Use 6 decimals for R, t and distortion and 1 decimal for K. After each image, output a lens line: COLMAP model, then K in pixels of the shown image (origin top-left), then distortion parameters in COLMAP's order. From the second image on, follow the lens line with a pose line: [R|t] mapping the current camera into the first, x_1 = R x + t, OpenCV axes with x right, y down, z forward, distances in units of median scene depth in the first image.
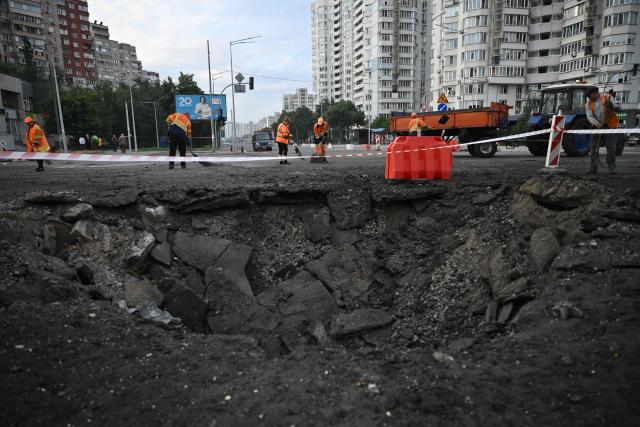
lens RADIAL K [[408.5, 0, 336.0], [0, 408.5, 213.4], [0, 0, 1]] dist [-0.004300, 0.001465]
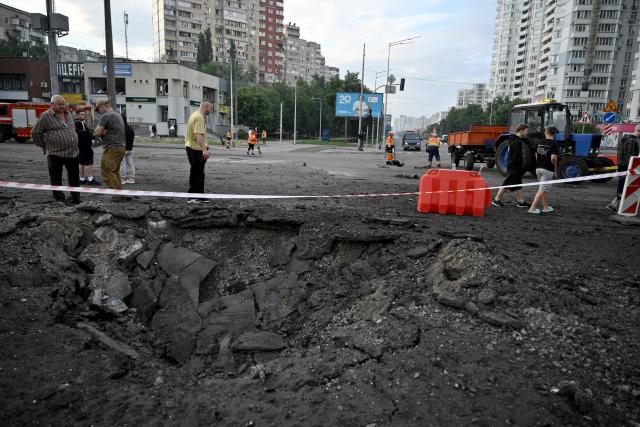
lens RADIAL K [[408.5, 0, 336.0], [0, 408.5, 213.4], [0, 0, 1]] dist [-0.004300, 0.001465]
pose [[0.929579, 0.120218, -0.348468, 0.555129], [-0.118512, 0.992604, 0.026295, -0.144819], [0.349052, 0.016855, 0.936952, -0.041400]]
